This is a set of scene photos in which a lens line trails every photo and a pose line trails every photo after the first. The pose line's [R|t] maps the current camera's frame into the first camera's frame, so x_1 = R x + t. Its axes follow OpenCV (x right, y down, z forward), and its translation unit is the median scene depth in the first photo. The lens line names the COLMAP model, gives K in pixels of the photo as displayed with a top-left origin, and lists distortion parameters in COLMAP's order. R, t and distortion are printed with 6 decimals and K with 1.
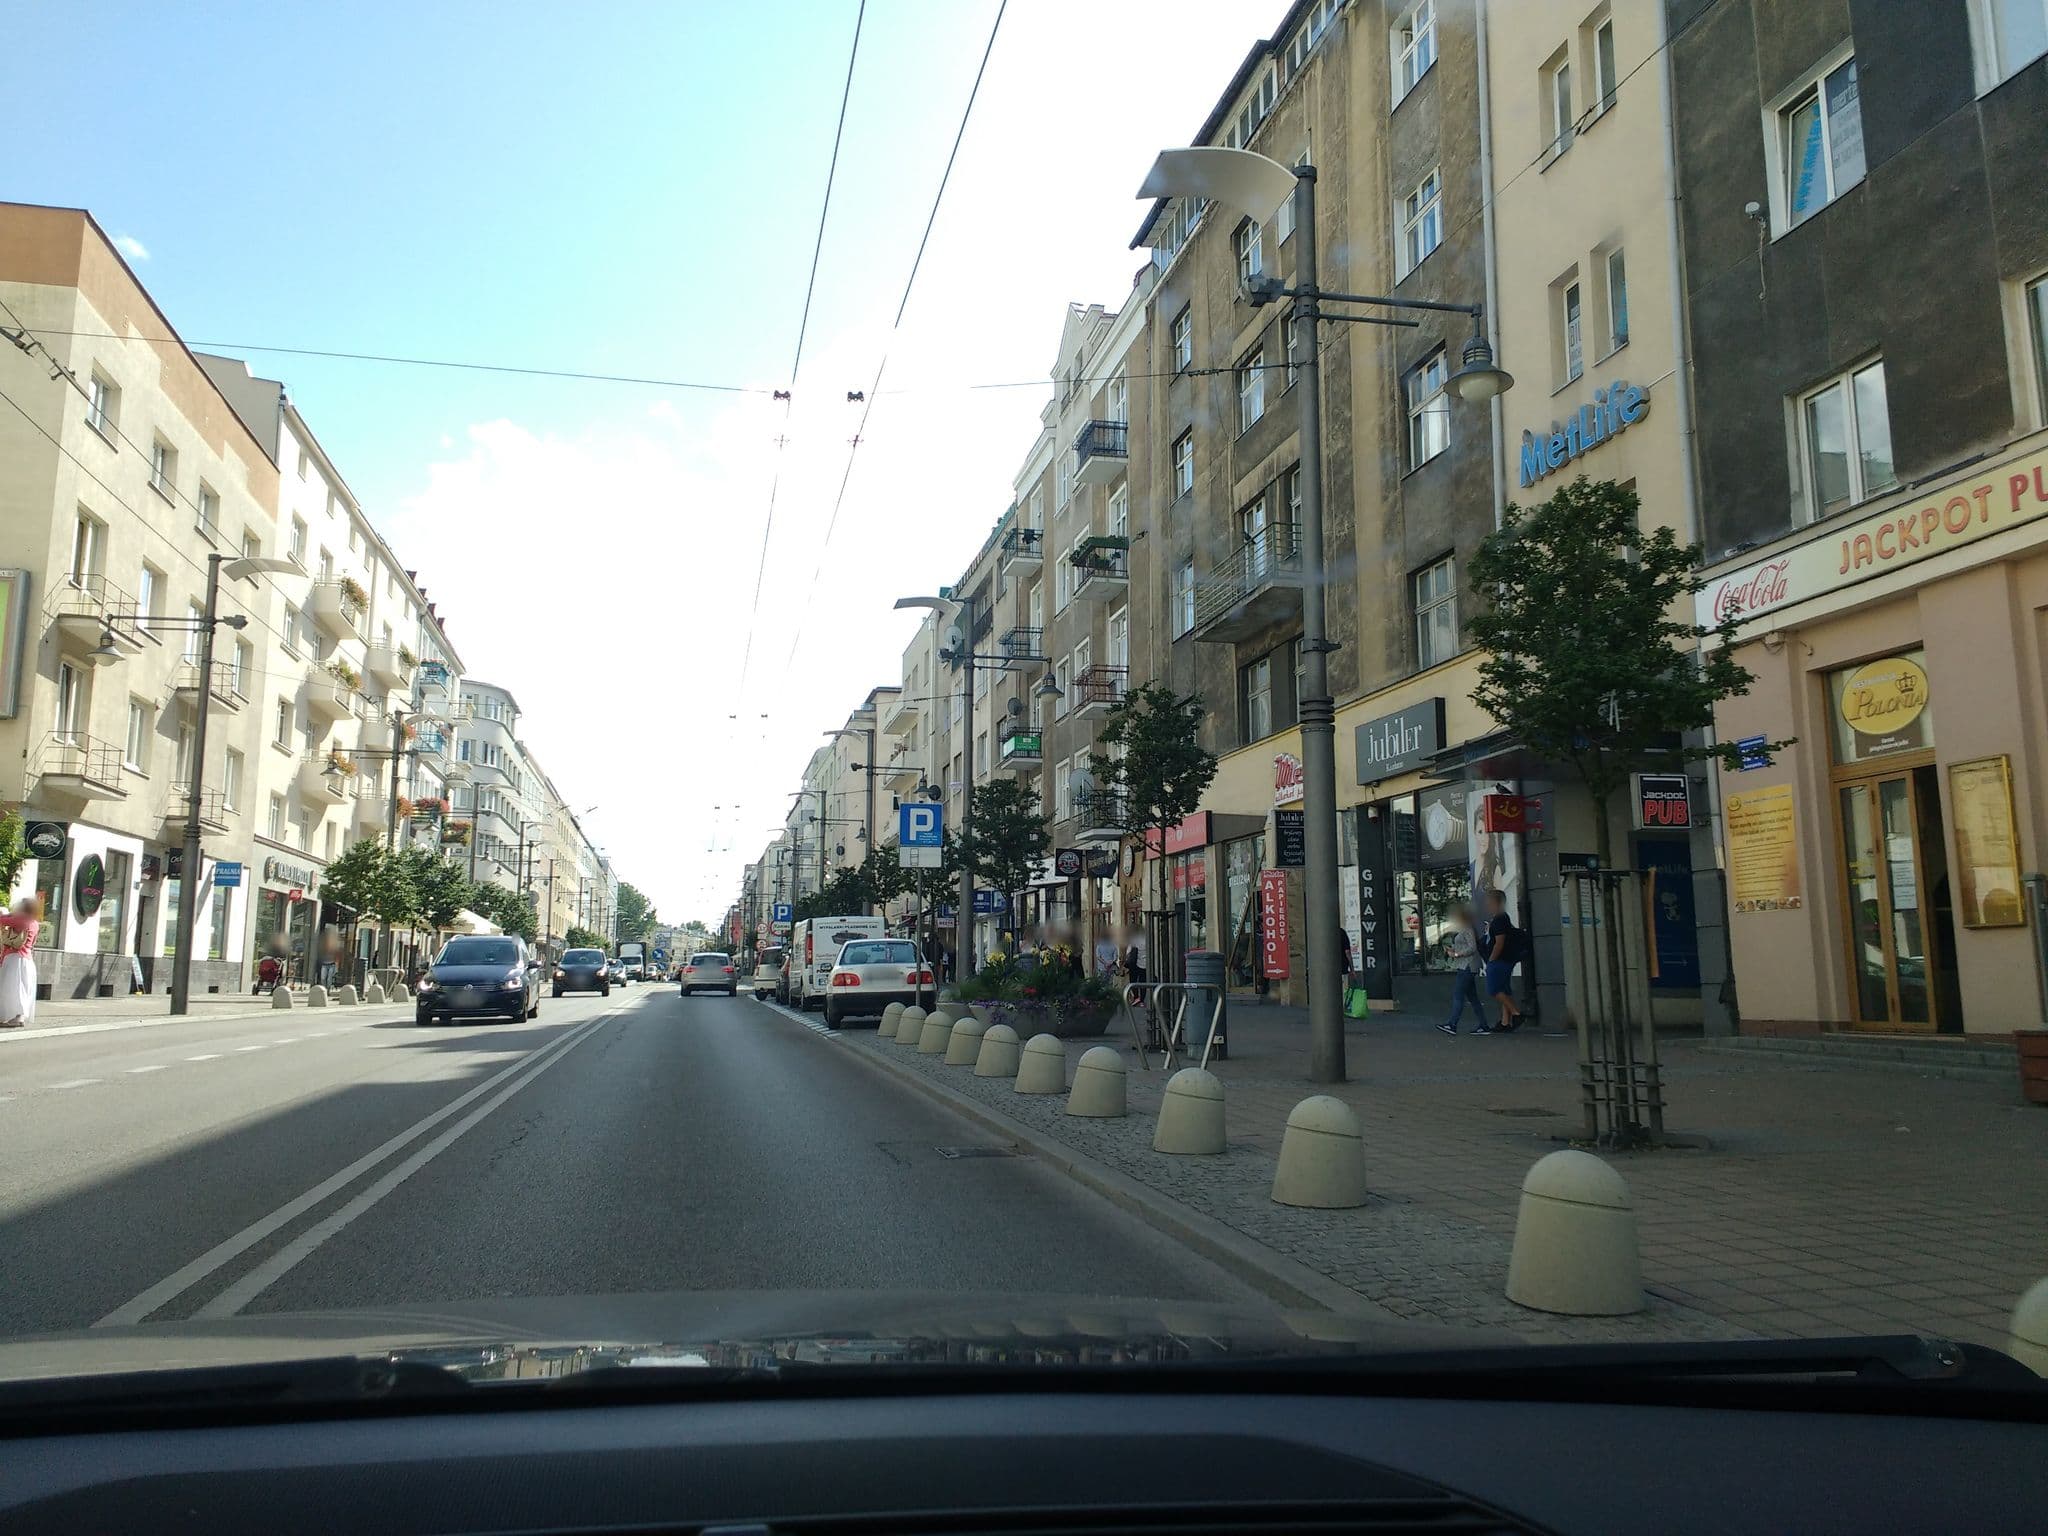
lens RADIAL K [[1434.8, 0, 1024.0], [0, 1434.8, 768.0], [0, 0, 1]] dist [0.106008, -0.155954]
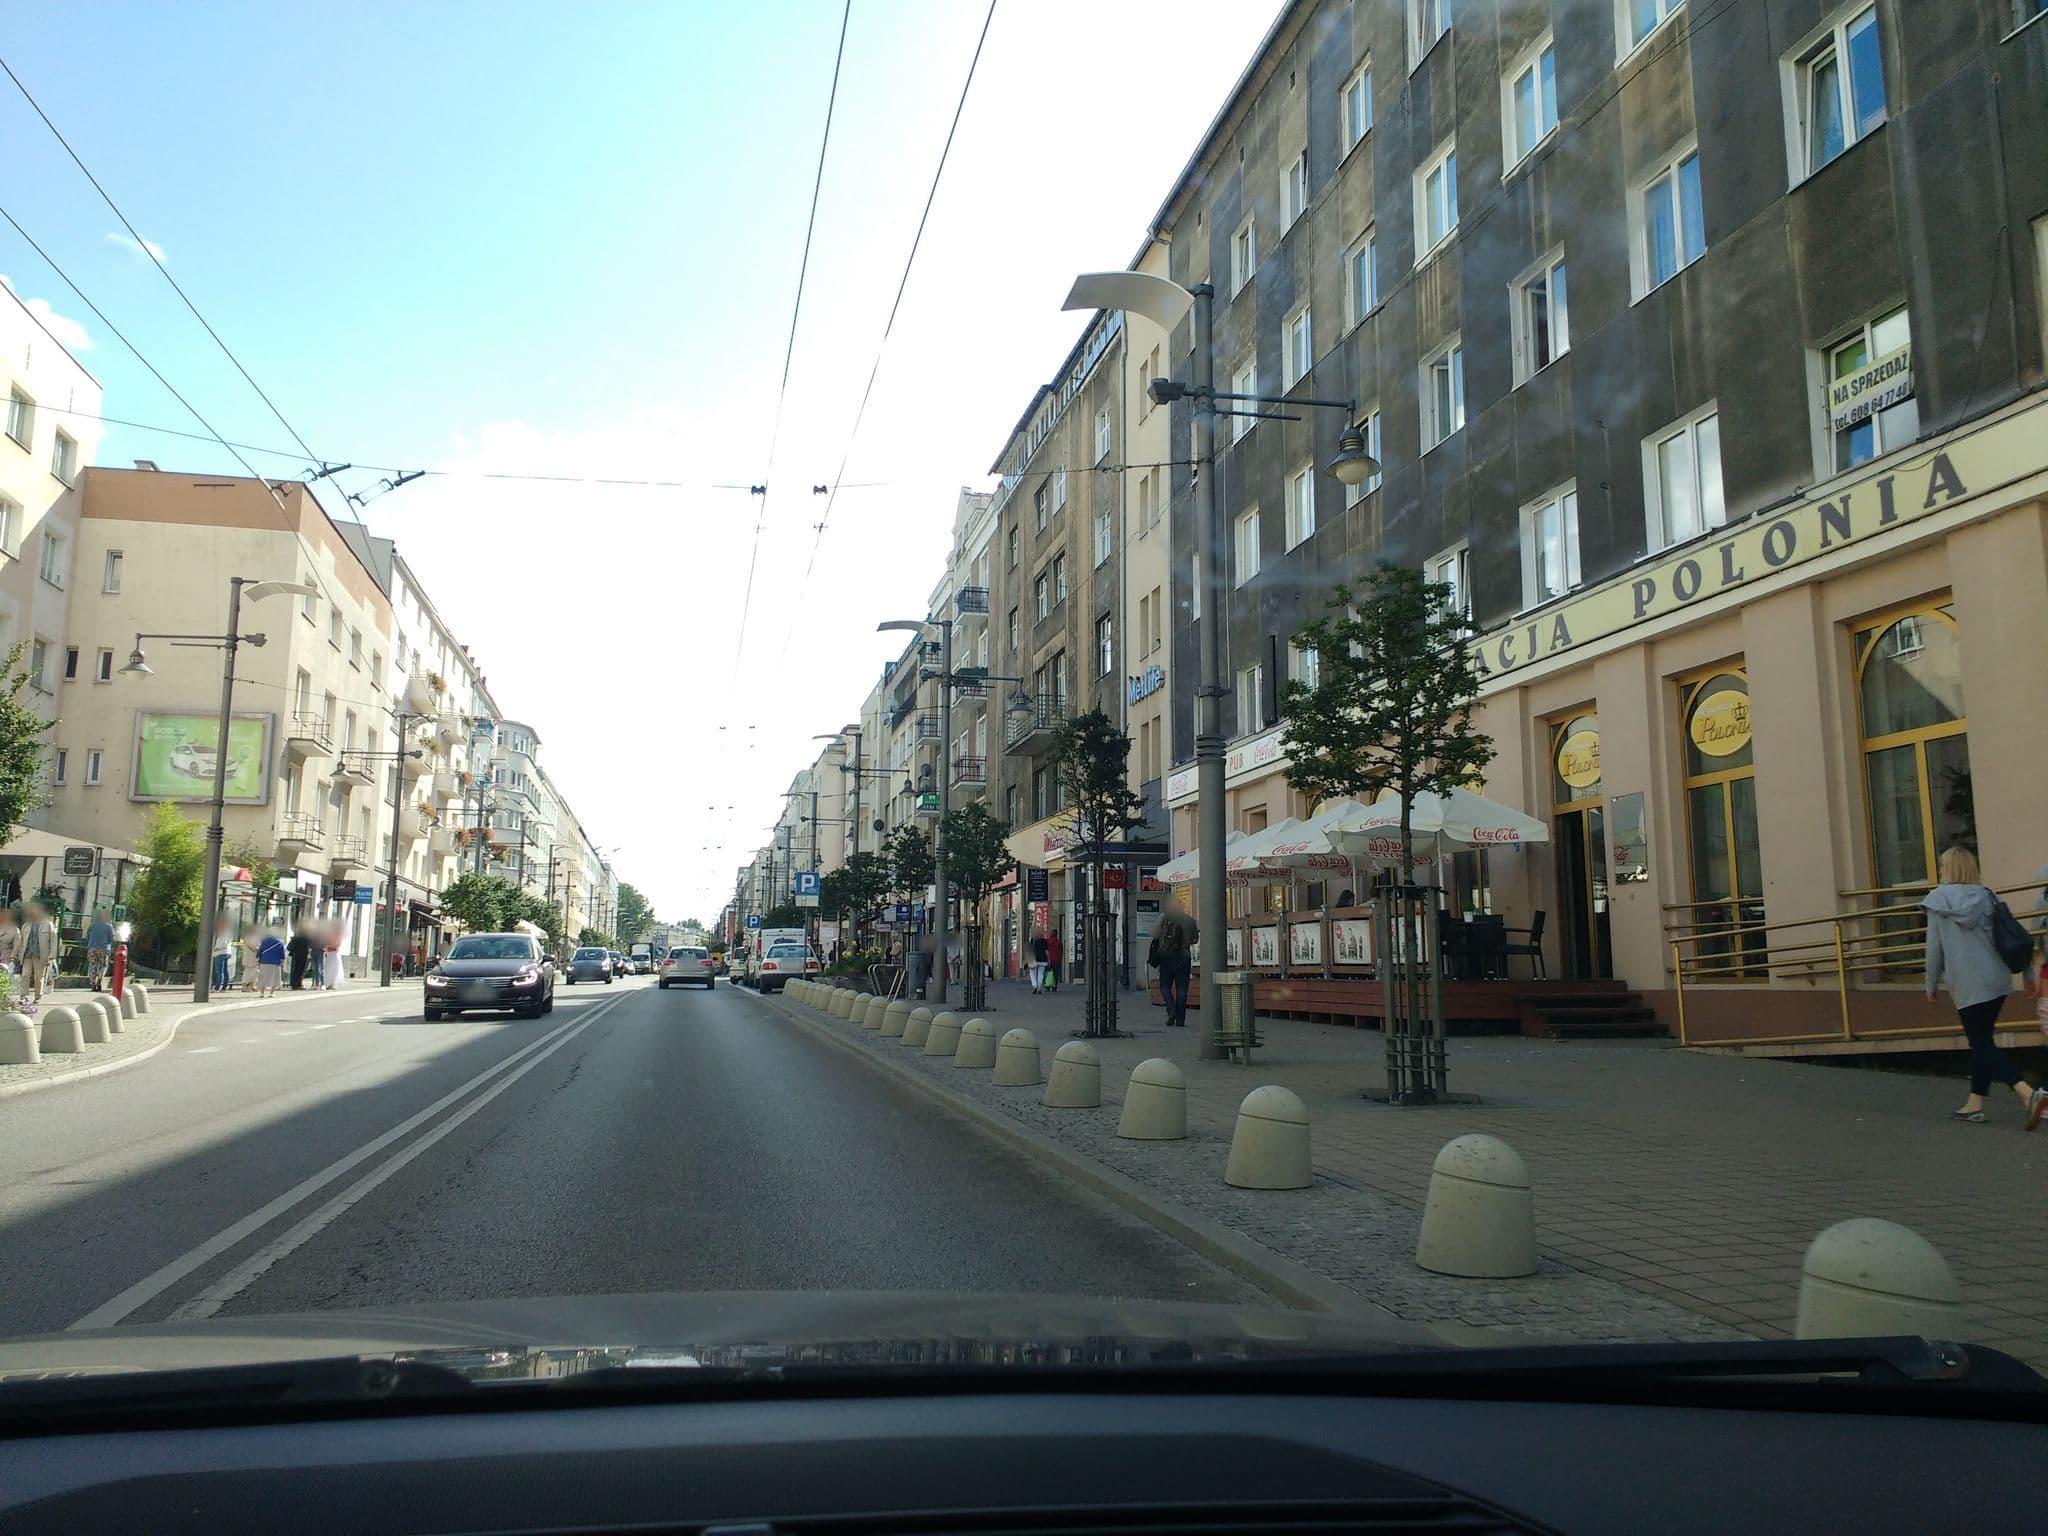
lens RADIAL K [[1660.2, 0, 1068.9], [0, 1660.2, 760.6], [0, 0, 1]] dist [0.123465, -0.315690]
pose [[0.999991, 0.001885, -0.003915, 0.120976], [-0.001835, 0.999918, 0.012669, -0.065780], [0.003939, -0.012662, 0.999912, -0.514576]]
